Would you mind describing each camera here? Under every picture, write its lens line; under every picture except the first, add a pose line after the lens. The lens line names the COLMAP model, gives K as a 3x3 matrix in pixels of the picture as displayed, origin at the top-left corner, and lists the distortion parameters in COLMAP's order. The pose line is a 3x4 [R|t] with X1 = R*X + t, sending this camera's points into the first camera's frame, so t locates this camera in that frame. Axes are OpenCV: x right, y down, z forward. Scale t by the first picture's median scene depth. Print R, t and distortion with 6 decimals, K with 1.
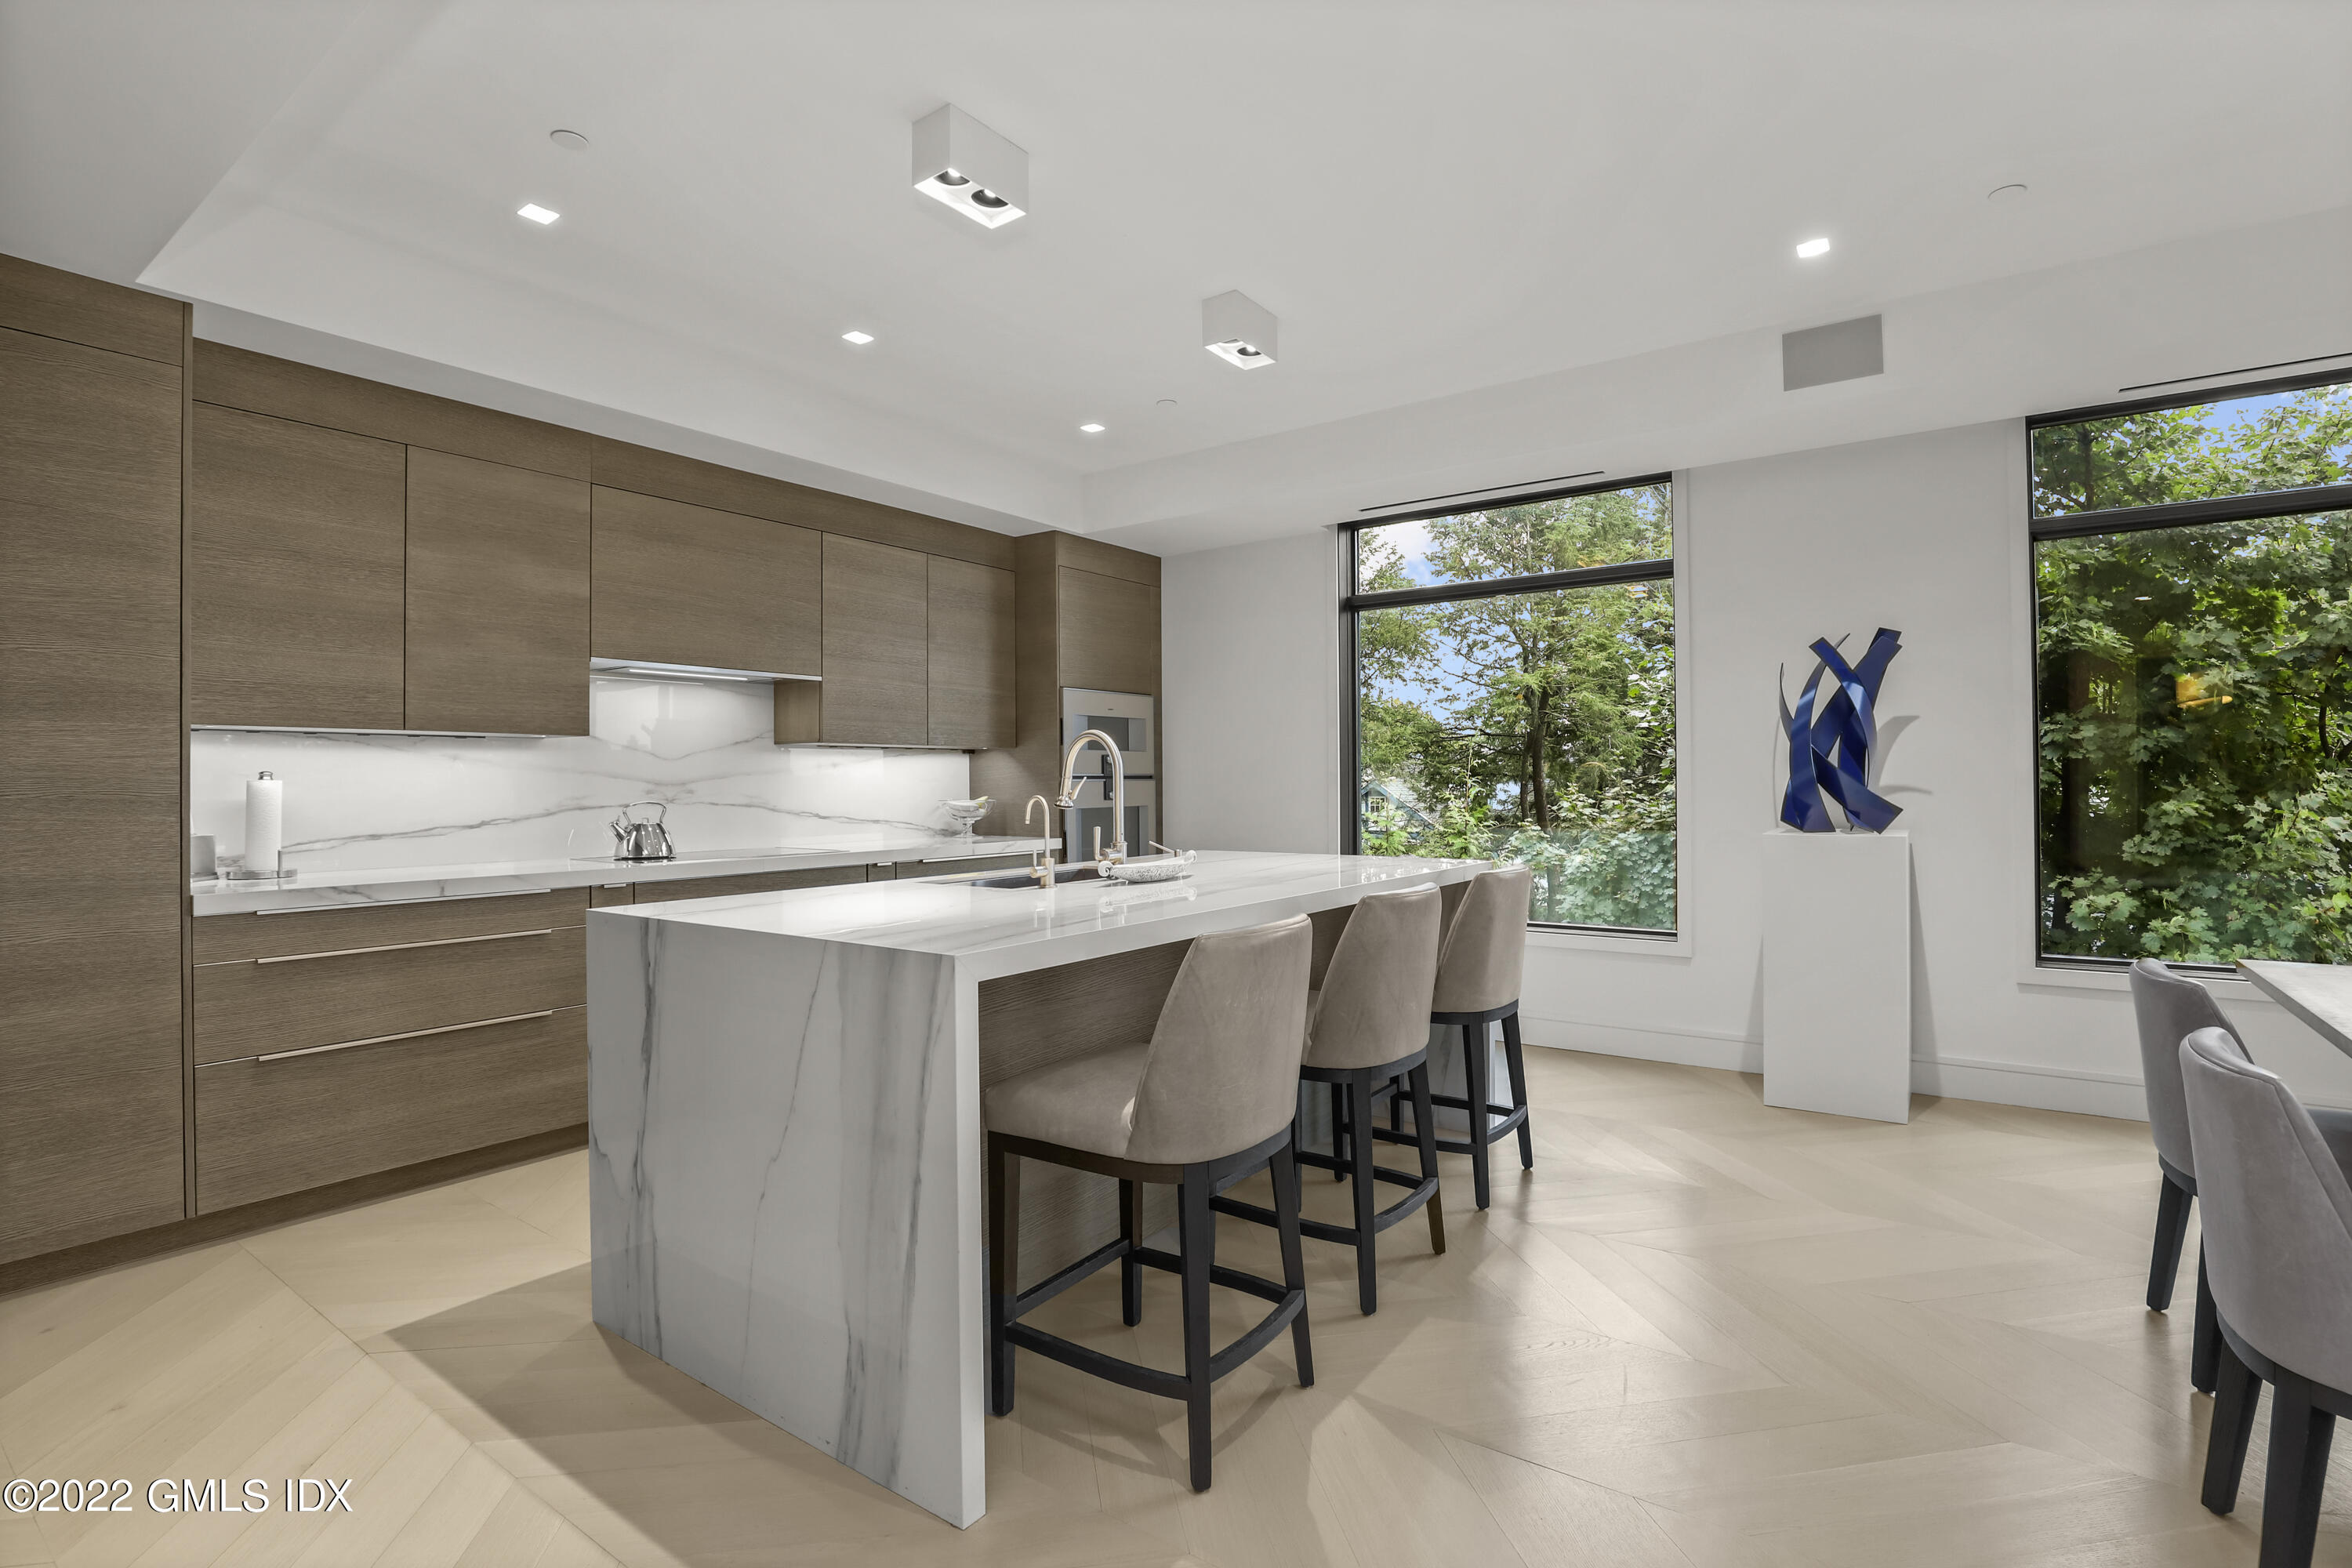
lens RADIAL K [[1096.6, 0, 1176.0], [0, 1096.6, 784.0], [0, 0, 1]] dist [-0.010127, 0.000386]
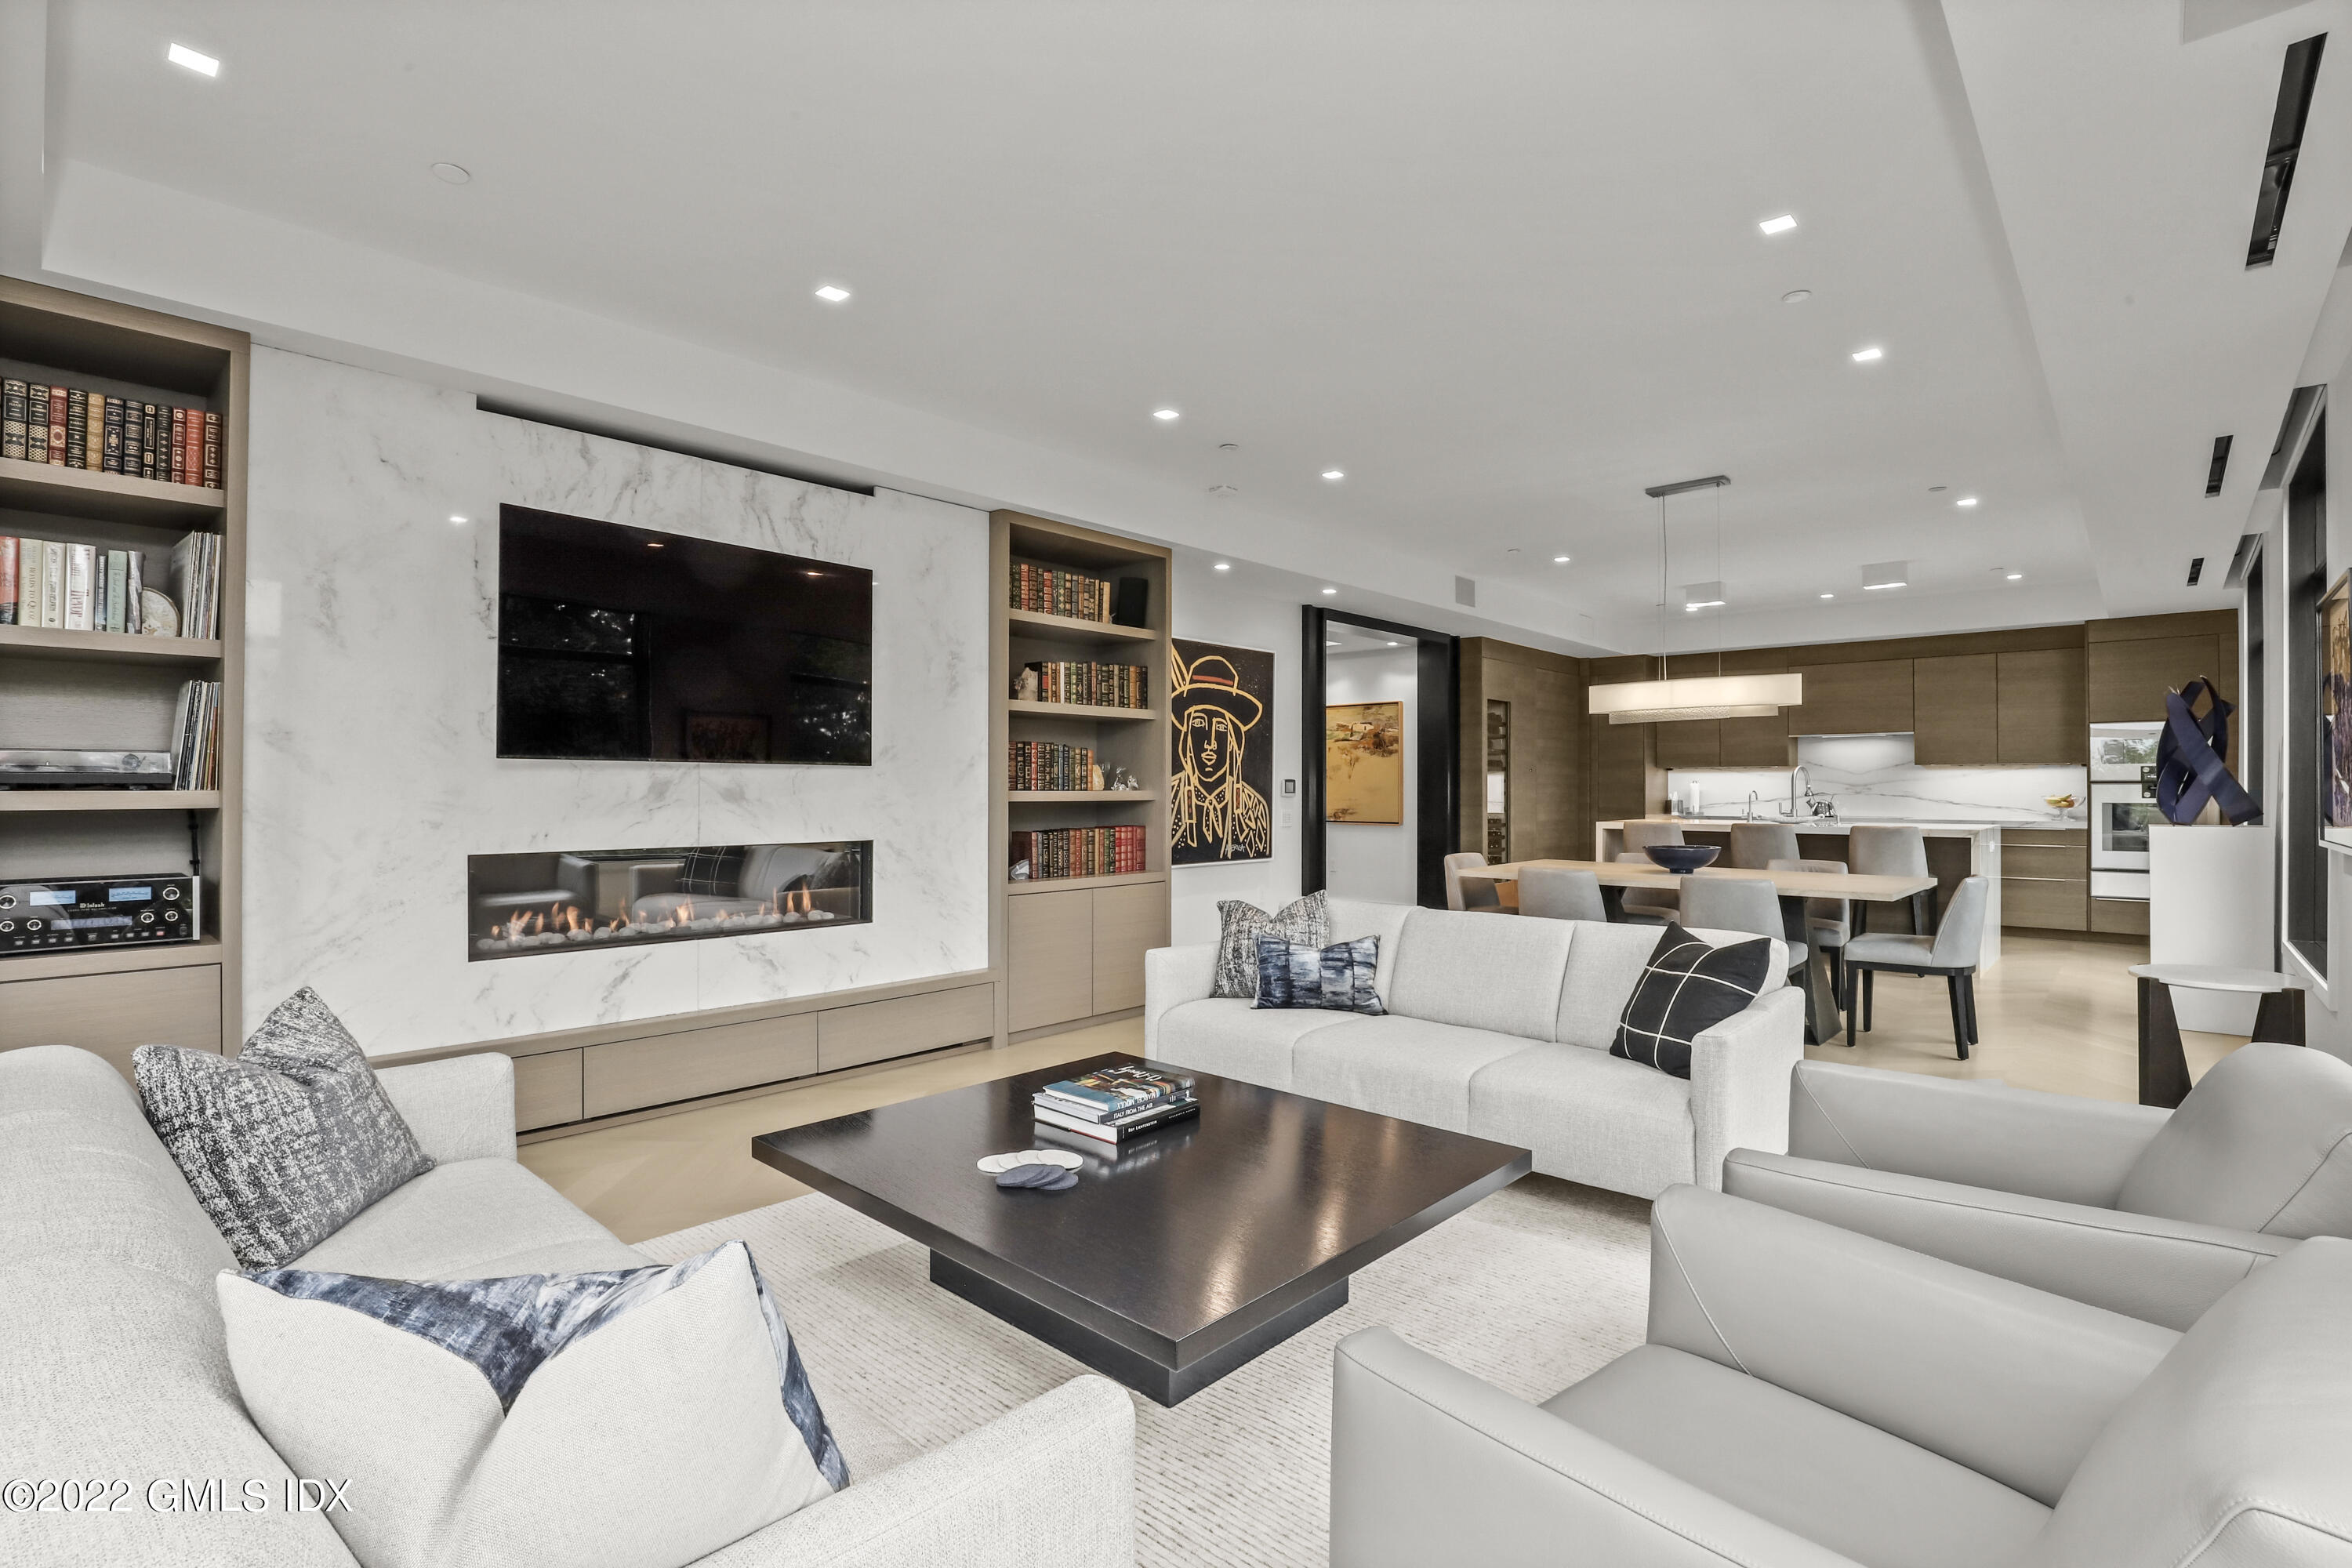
lens RADIAL K [[1101.5, 0, 1176.0], [0, 1101.5, 784.0], [0, 0, 1]] dist [-0.031105, 0.005241]
pose [[-0.121597, 0.004649, -0.992569, 2.180526], [-0.000894, 0.999988, 0.004793, -0.013661], [0.992579, 0.001470, -0.121592, -0.106808]]
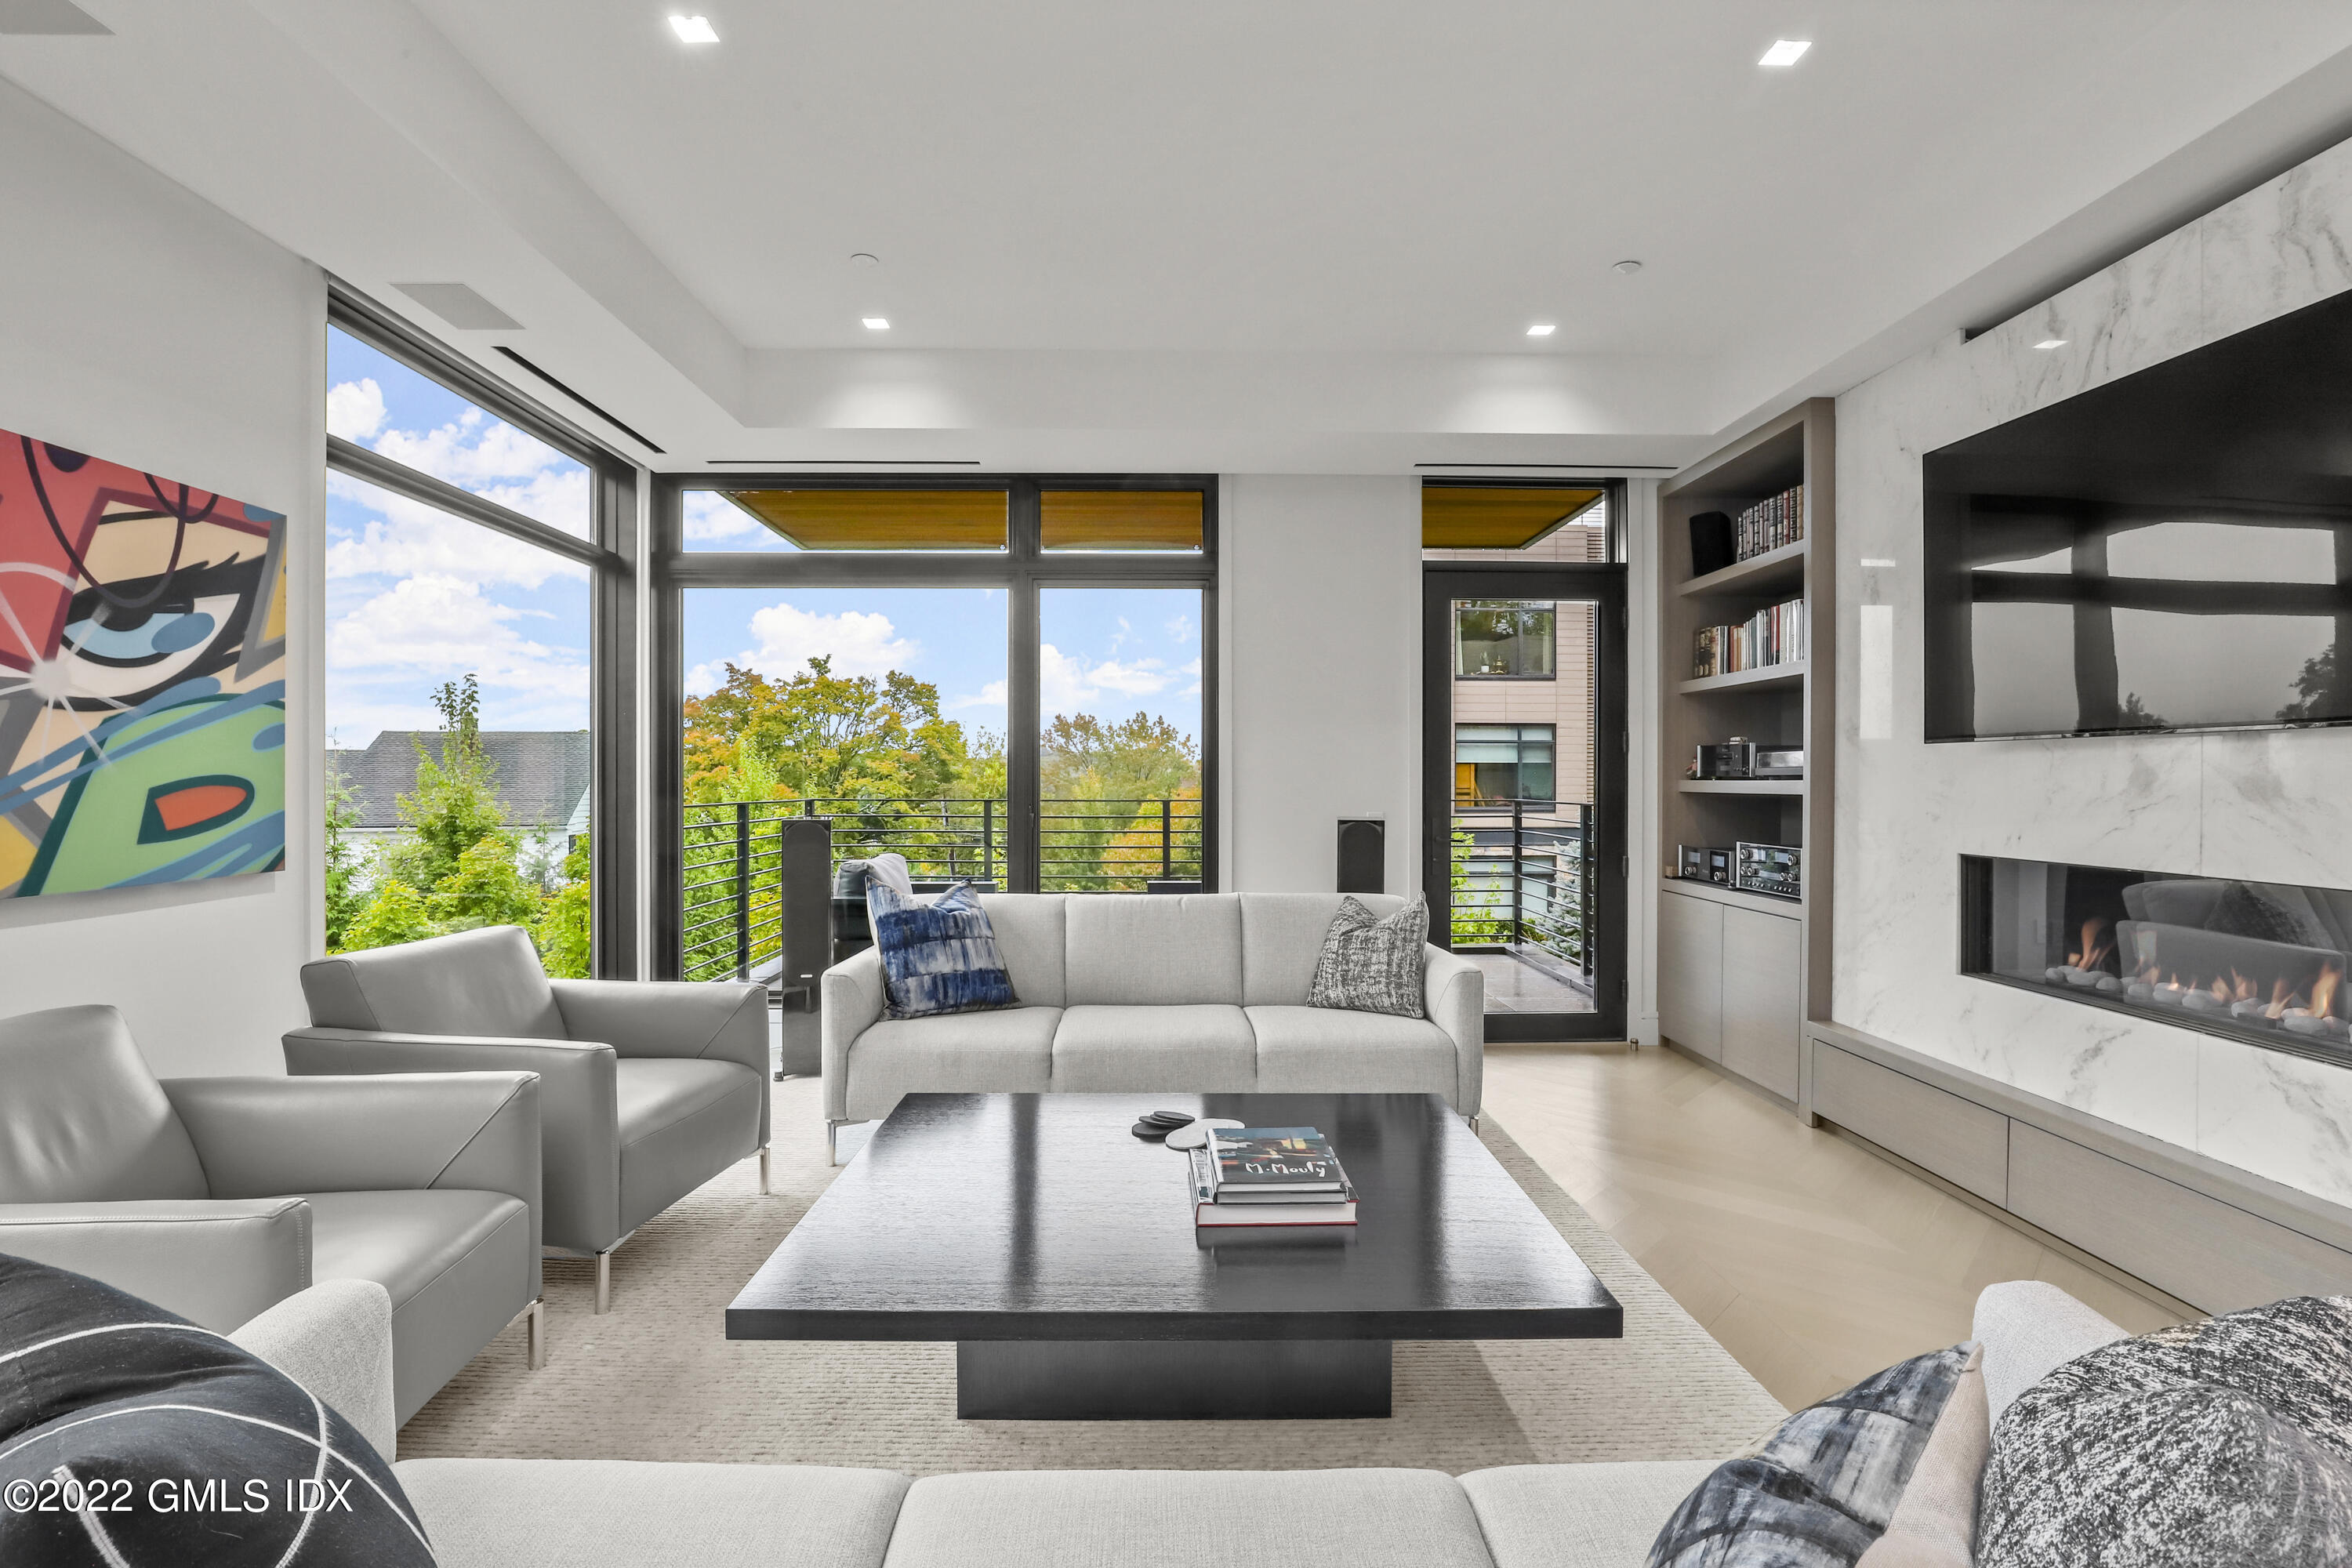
lens RADIAL K [[1101.5, 0, 1176.0], [0, 1101.5, 784.0], [0, 0, 1]] dist [-0.031105, 0.005241]
pose [[-0.599387, 0.004443, 0.800447, 1.032157], [0.003876, 0.999989, -0.002648, -0.000475], [-0.800450, 0.001515, -0.599397, 0.144803]]
